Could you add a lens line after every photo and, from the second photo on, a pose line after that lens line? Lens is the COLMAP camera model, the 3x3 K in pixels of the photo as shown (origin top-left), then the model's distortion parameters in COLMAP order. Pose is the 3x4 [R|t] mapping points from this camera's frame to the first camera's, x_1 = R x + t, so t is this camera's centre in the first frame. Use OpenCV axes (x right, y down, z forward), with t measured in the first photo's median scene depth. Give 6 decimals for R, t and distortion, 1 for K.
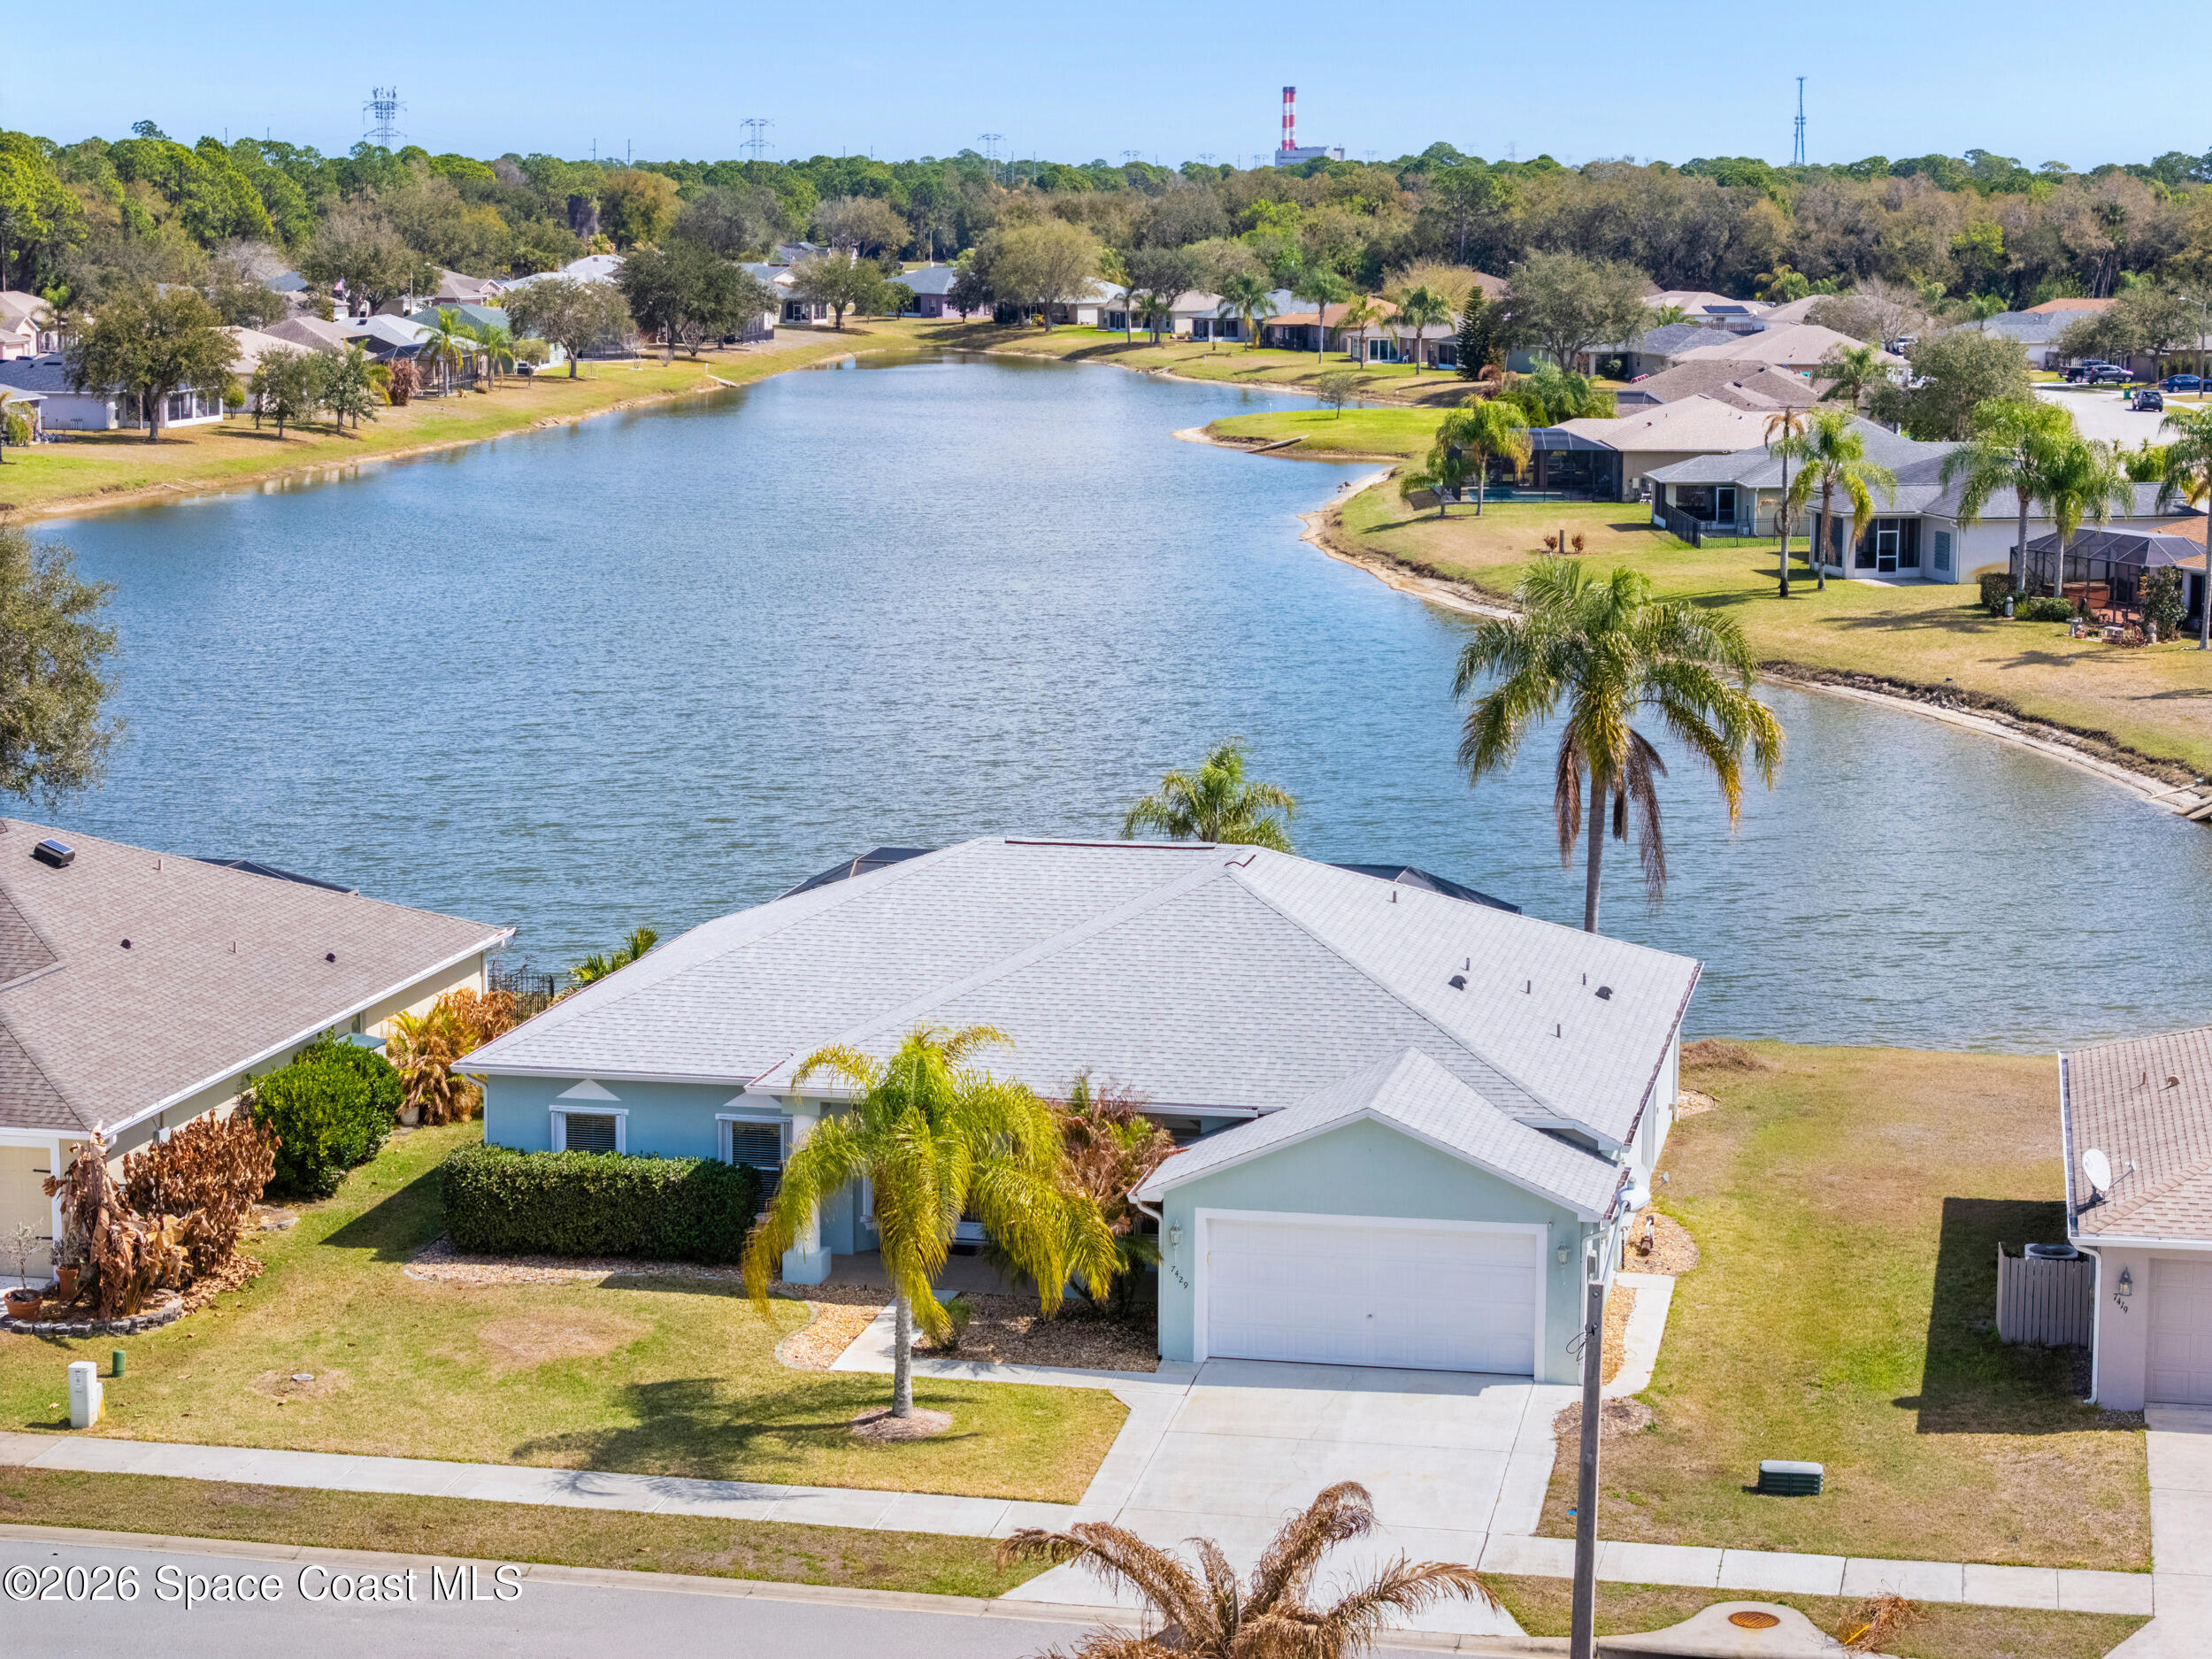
lens RADIAL K [[4512.0, 0, 1104.7], [0, 4512.0, 829.7], [0, 0, 1]] dist [-0.158706, 0.000000]
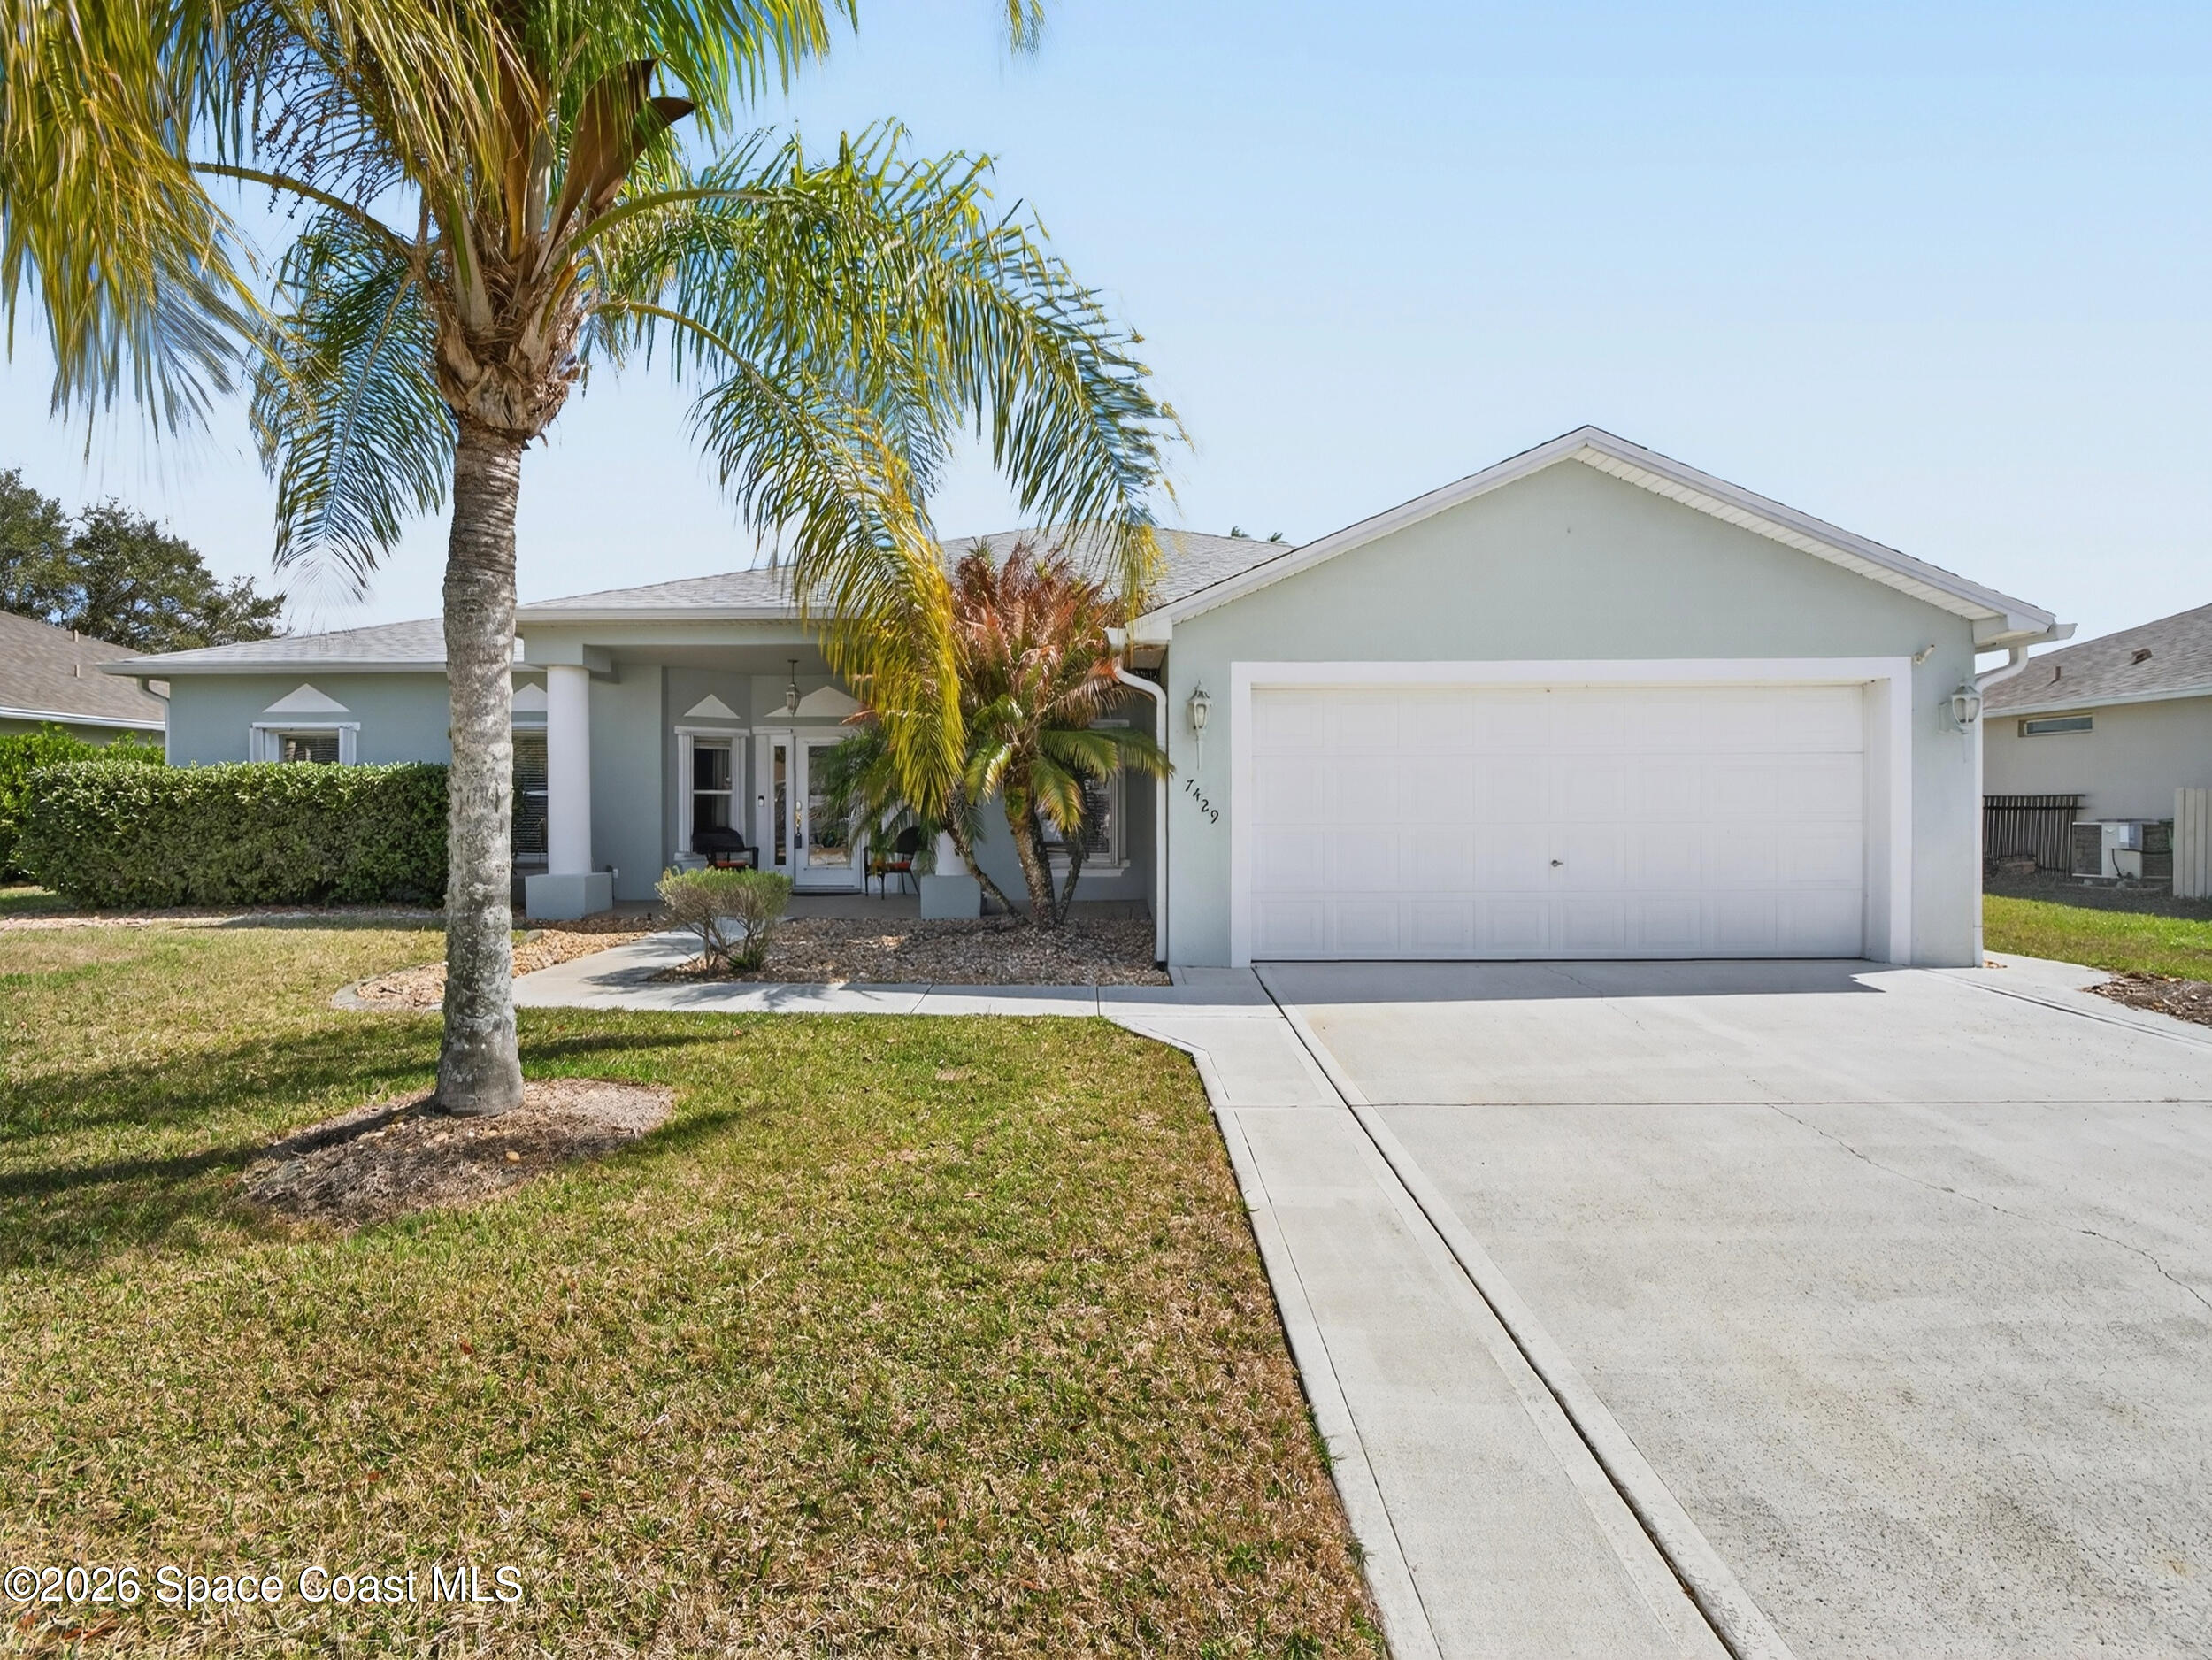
lens RADIAL K [[1068.3, 0, 1106.3], [0, 1068.3, 826.2], [0, 0, 1]] dist [-0.013475, 0.001095]
pose [[0.982358, -0.011311, 0.186668, -0.016115], [0.034553, 0.991961, -0.121736, 0.111878], [-0.183790, 0.126038, 0.974852, 0.848187]]
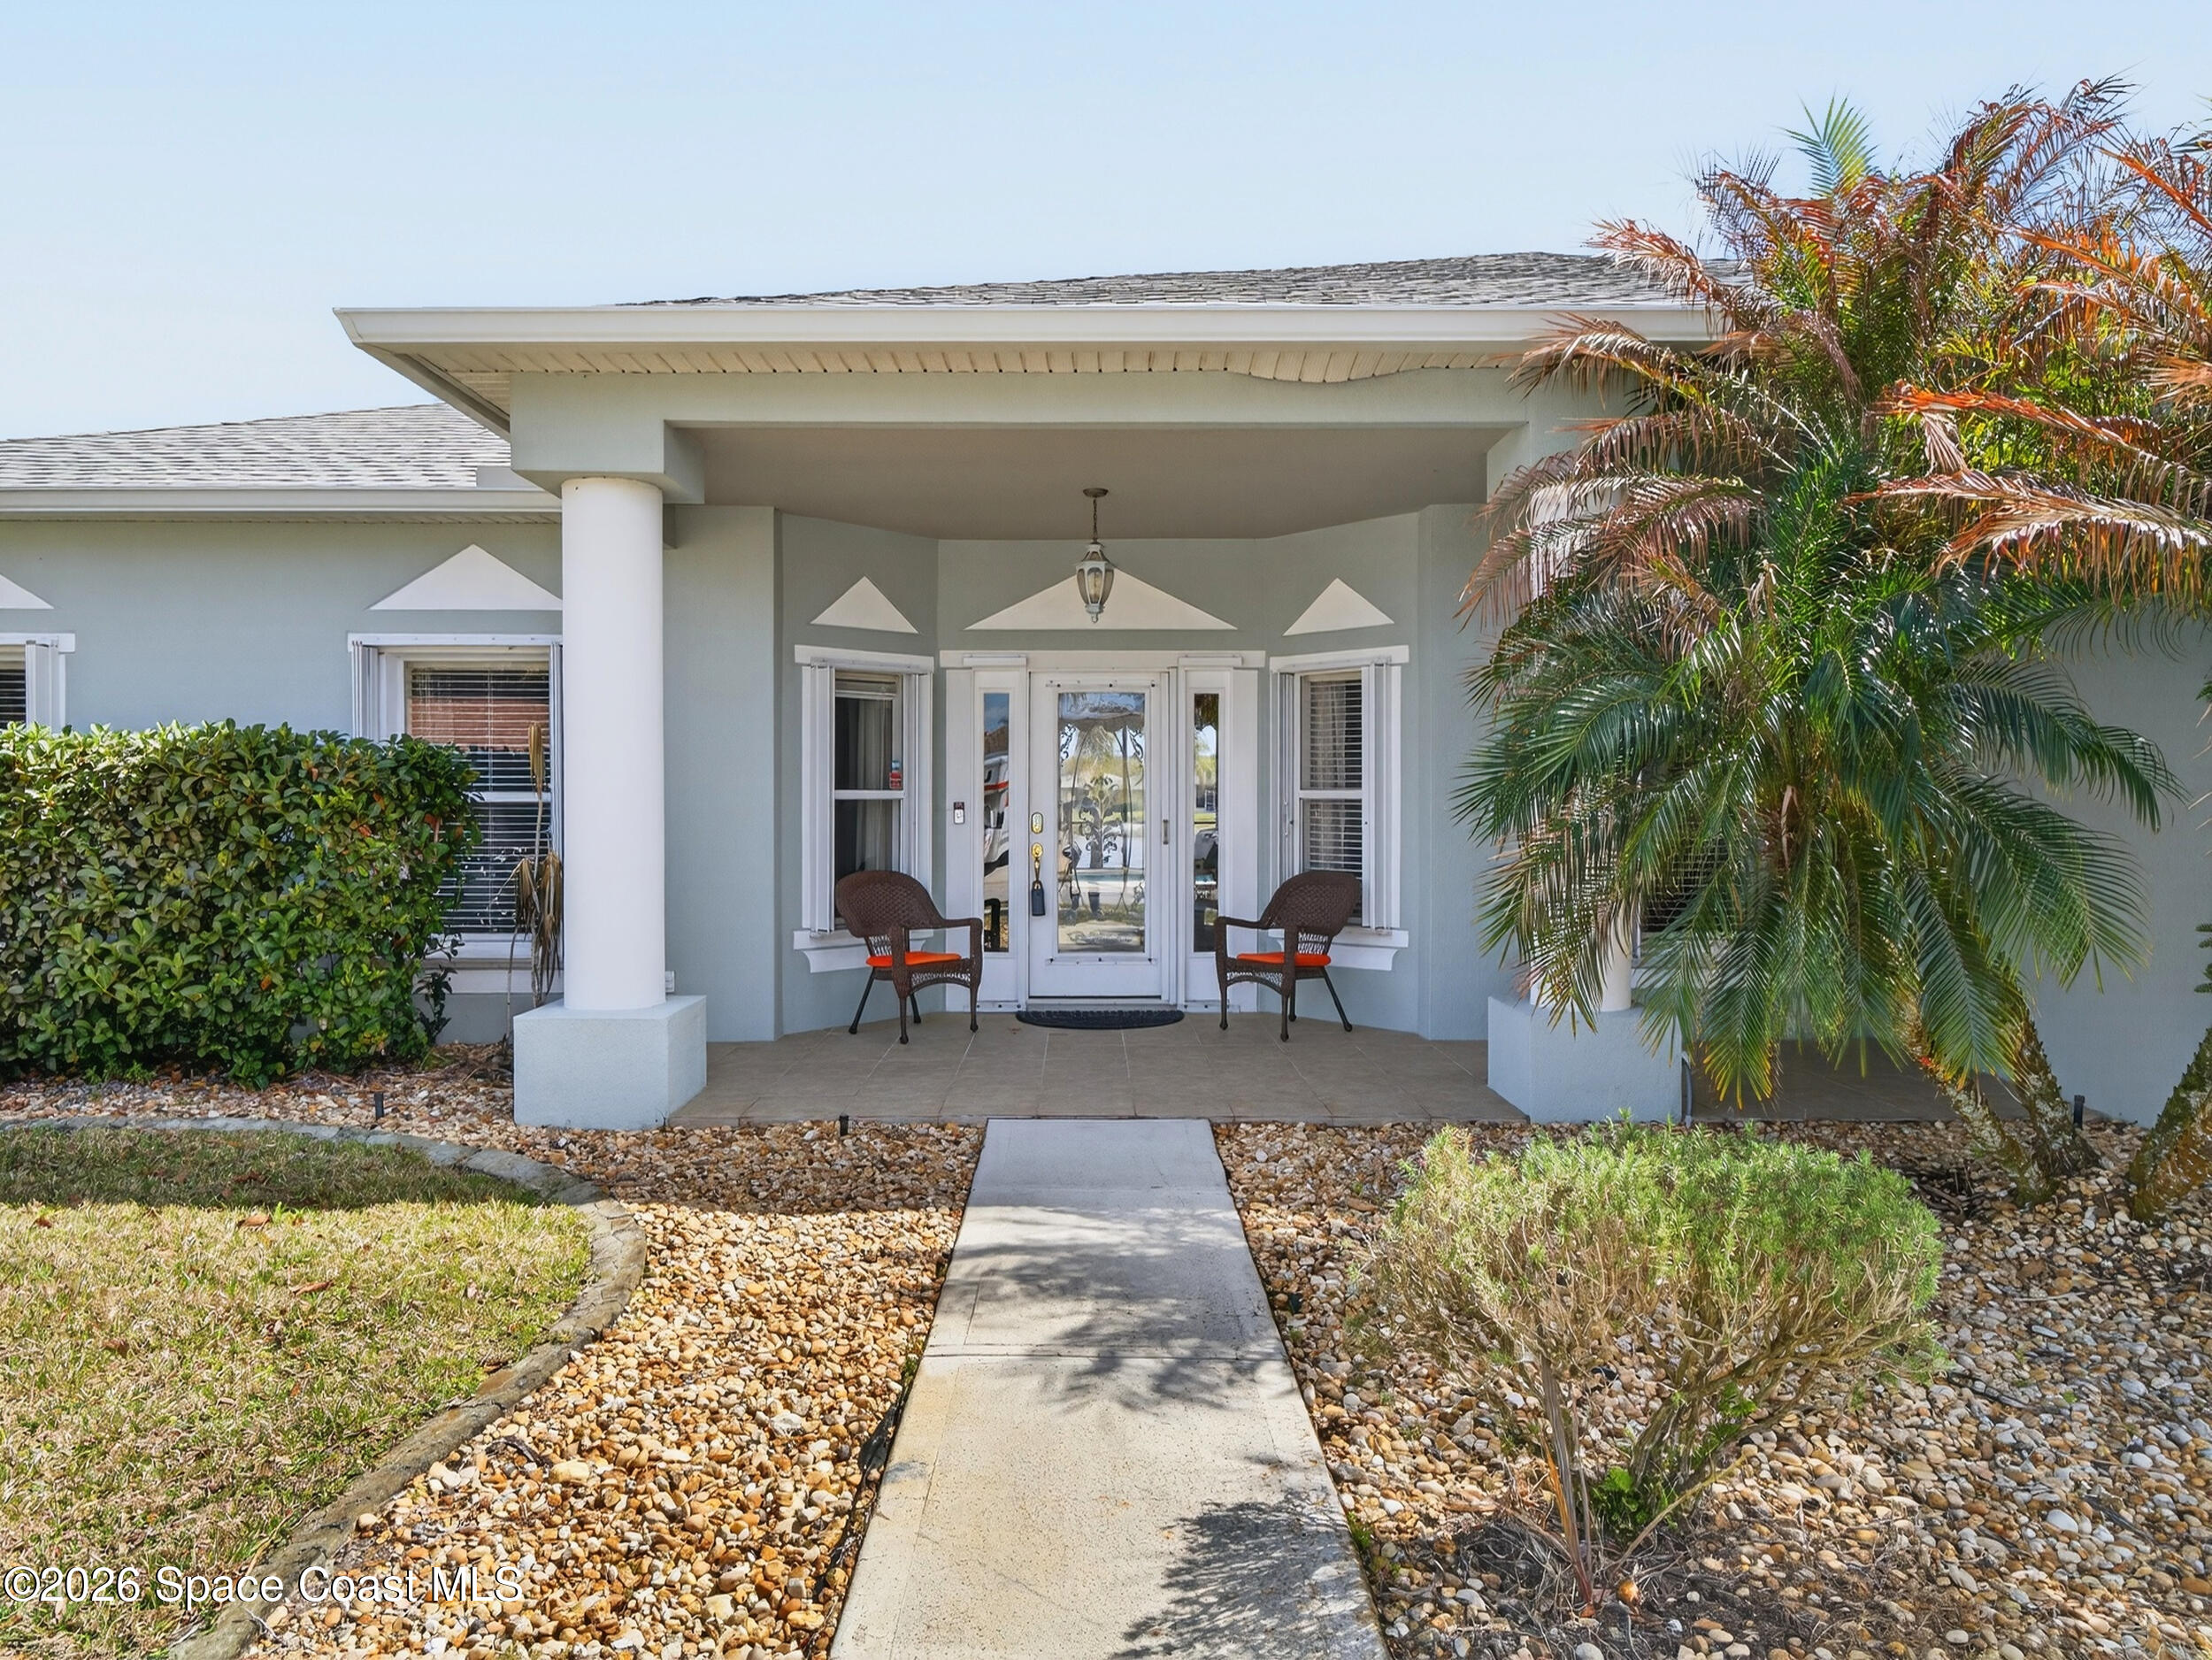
lens RADIAL K [[1443.9, 0, 1113.8], [0, 1443.9, 811.3], [0, 0, 1]] dist [-0.017733, 0.000915]
pose [[0.977861, -0.008696, 0.209073, -0.056130], [0.036480, 0.990920, -0.129410, 0.096790], [-0.206050, 0.134172, 0.969299, 0.932670]]
